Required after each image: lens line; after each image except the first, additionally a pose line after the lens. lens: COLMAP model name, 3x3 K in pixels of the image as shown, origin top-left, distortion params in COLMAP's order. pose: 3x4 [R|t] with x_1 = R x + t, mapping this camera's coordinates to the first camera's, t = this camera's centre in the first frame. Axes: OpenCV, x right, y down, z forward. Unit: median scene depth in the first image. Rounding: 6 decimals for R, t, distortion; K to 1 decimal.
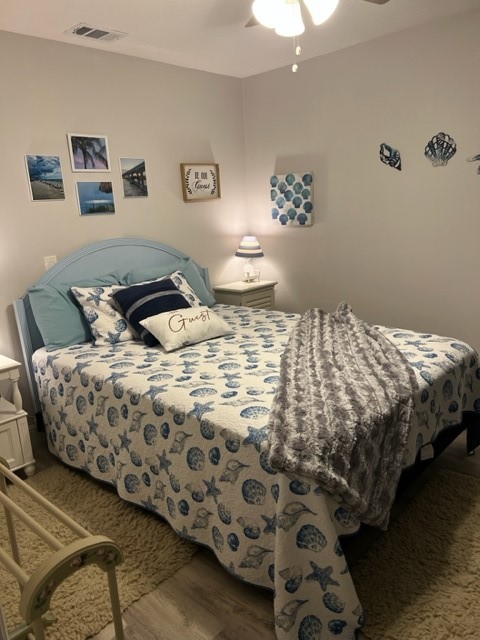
lens RADIAL K [[483.8, 0, 238.0], [0, 483.8, 321.0], [0, 0, 1]] dist [0.036773, -0.002438]
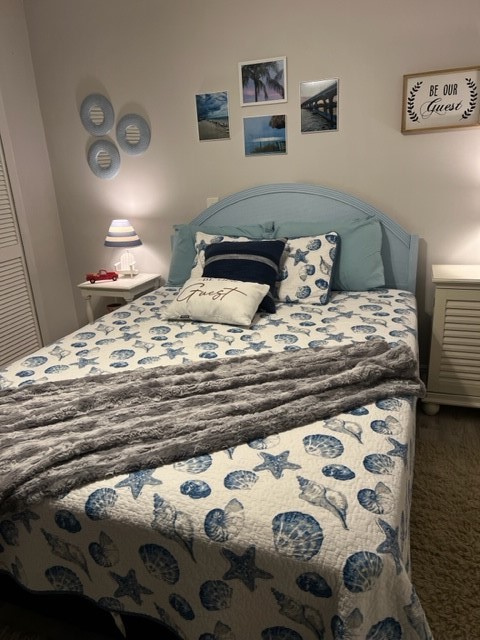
lens RADIAL K [[483.8, 0, 237.9], [0, 483.8, 320.0], [0, 0, 1]] dist [0.036773, -0.002438]
pose [[0.405575, 0.327097, -0.853532, 0.562671], [-0.179594, 0.944094, 0.276464, -0.172147], [0.896245, 0.041163, 0.441646, 0.580814]]
